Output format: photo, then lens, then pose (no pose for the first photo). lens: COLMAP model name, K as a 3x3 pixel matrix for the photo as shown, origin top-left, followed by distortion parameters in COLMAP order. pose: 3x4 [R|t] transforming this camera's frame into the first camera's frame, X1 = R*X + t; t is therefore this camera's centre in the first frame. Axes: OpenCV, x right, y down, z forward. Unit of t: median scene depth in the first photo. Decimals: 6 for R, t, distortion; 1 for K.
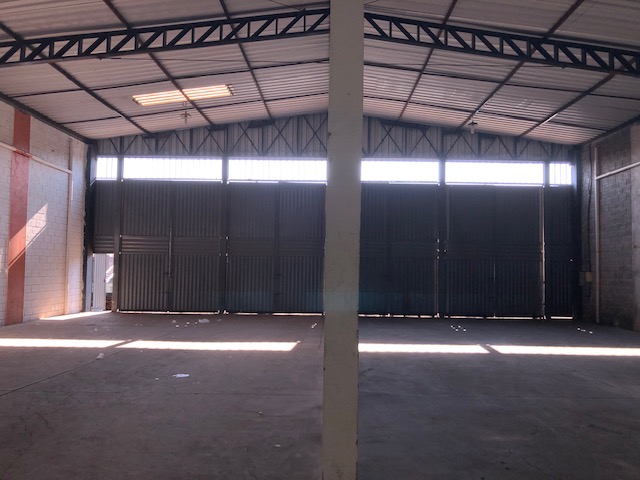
lens RADIAL K [[523.1, 0, 313.5], [0, 523.1, 236.0], [0, 0, 1]] dist [0.056959, -0.060442]
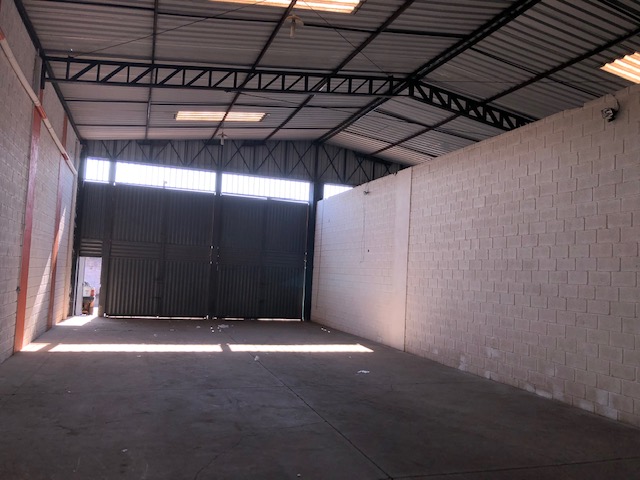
lens RADIAL K [[523.1, 0, 320.7], [0, 523.1, 249.7], [0, 0, 1]] dist [0.056959, -0.060442]
pose [[0.942834, 0.050862, 0.329358, -0.315595], [-0.059263, 0.998122, 0.015510, -0.020742], [-0.327950, -0.034142, 0.944078, -0.071854]]
